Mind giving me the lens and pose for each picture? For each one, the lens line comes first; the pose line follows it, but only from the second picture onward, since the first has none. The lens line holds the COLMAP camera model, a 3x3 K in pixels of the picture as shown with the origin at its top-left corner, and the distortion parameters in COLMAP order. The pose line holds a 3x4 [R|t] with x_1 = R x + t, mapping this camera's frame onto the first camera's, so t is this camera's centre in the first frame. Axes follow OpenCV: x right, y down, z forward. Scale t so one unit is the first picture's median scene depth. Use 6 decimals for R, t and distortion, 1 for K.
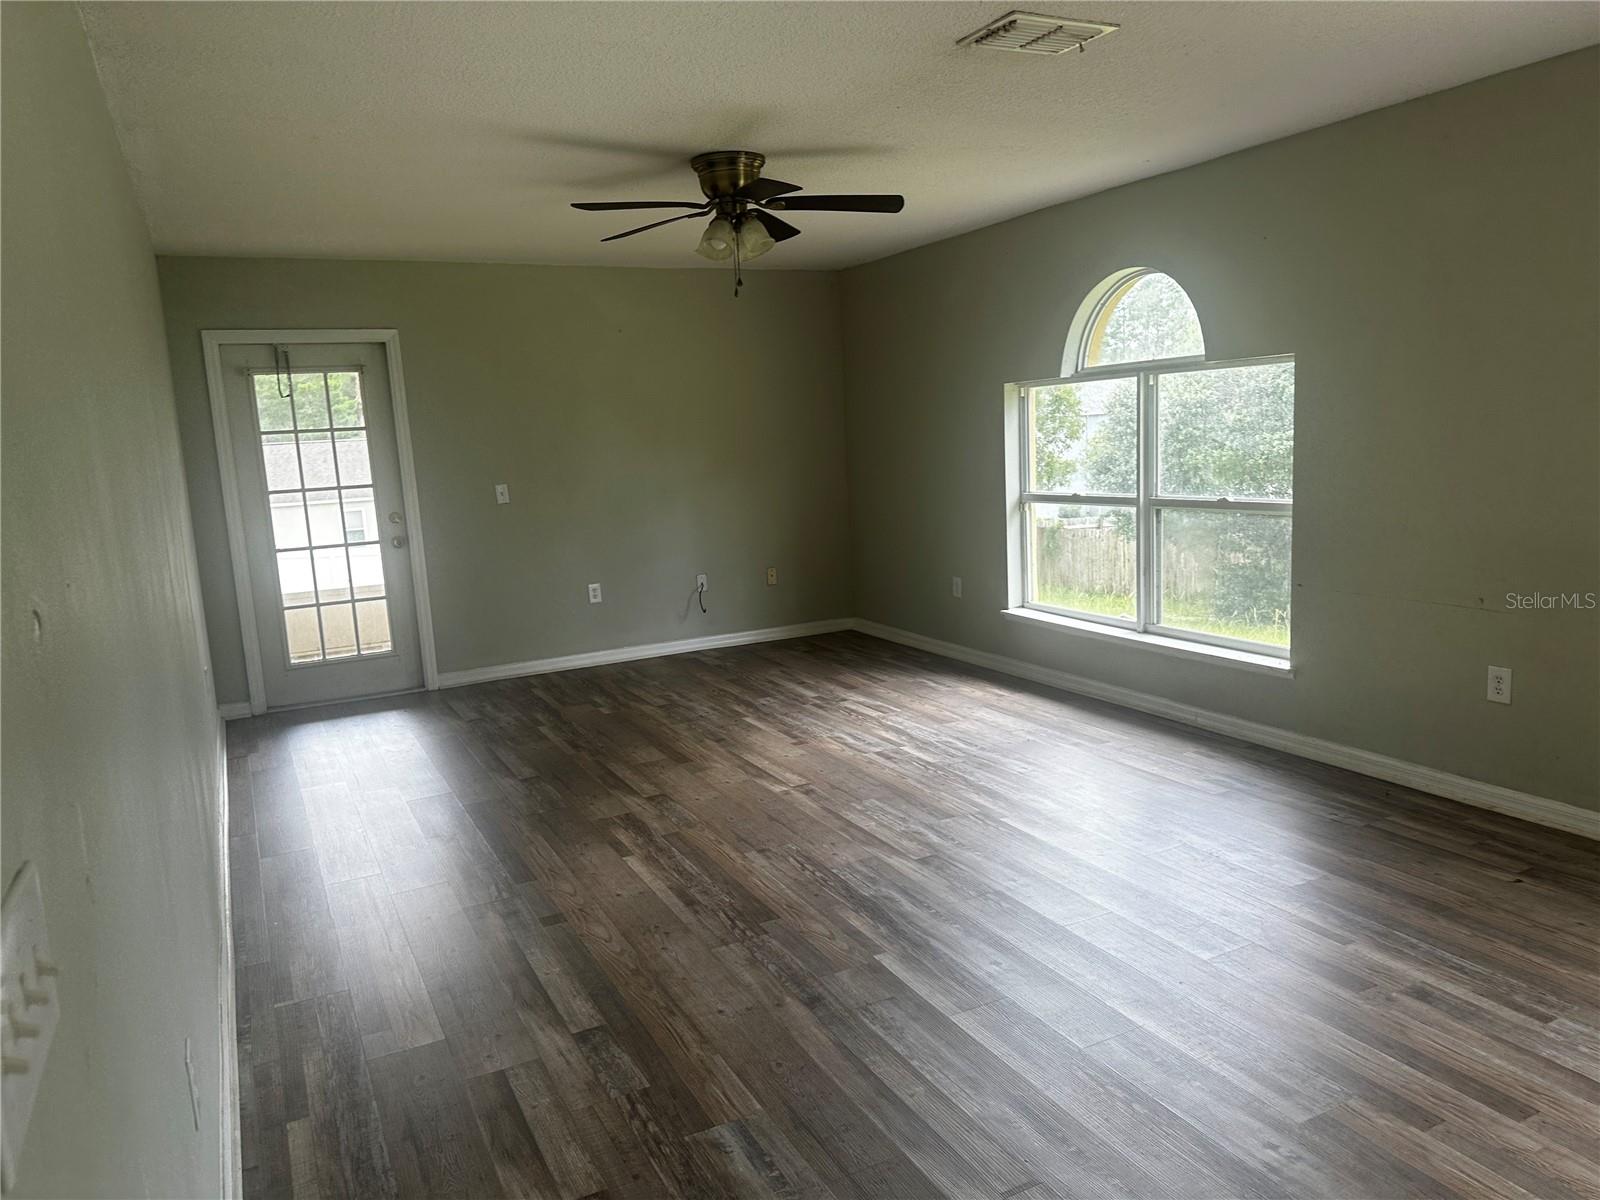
lens RADIAL K [[1103.2, 0, 732.2], [0, 1103.2, 599.2], [0, 0, 1]] dist [0.009436, -0.036959]
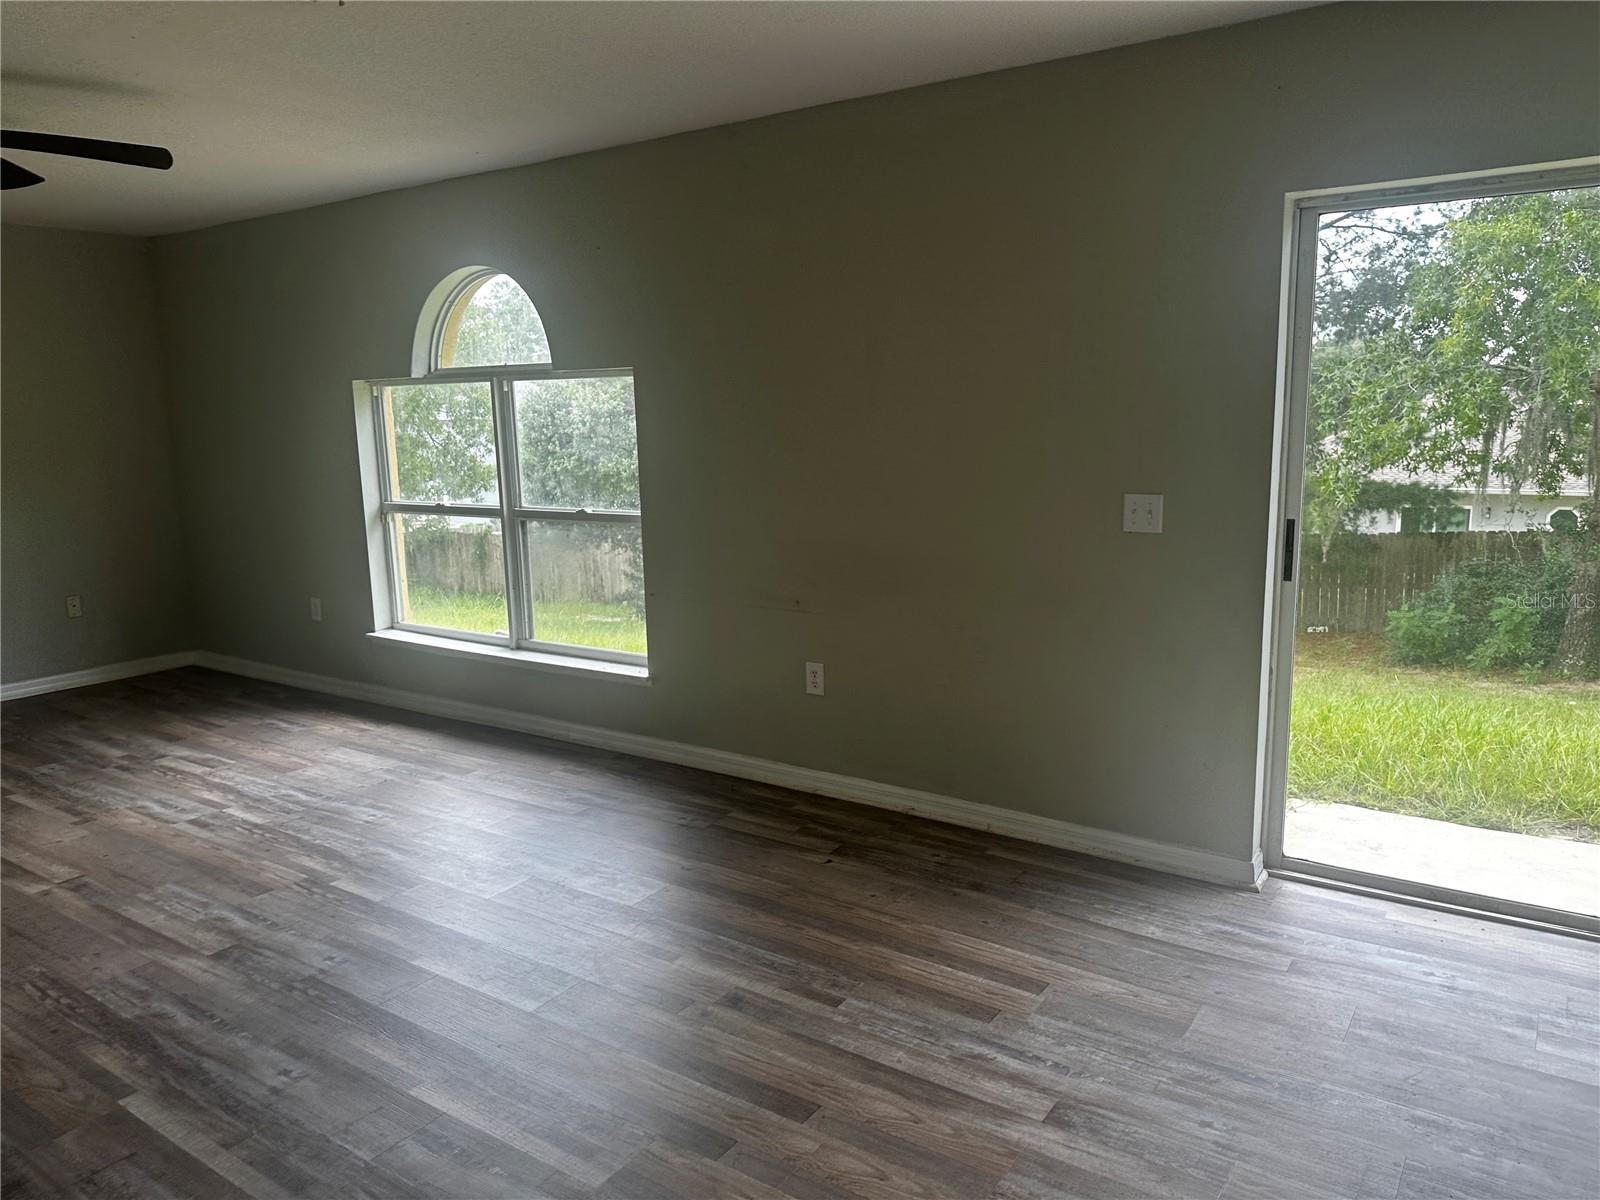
lens RADIAL K [[1122.4, 0, 796.0], [0, 1122.4, 598.7], [0, 0, 1]] dist [0.107739, -0.195481]
pose [[0.855215, -0.047021, 0.516137, 0.100901], [0.050527, 0.998696, 0.007262, -0.011069], [-0.515805, 0.019869, 0.856475, 0.041481]]
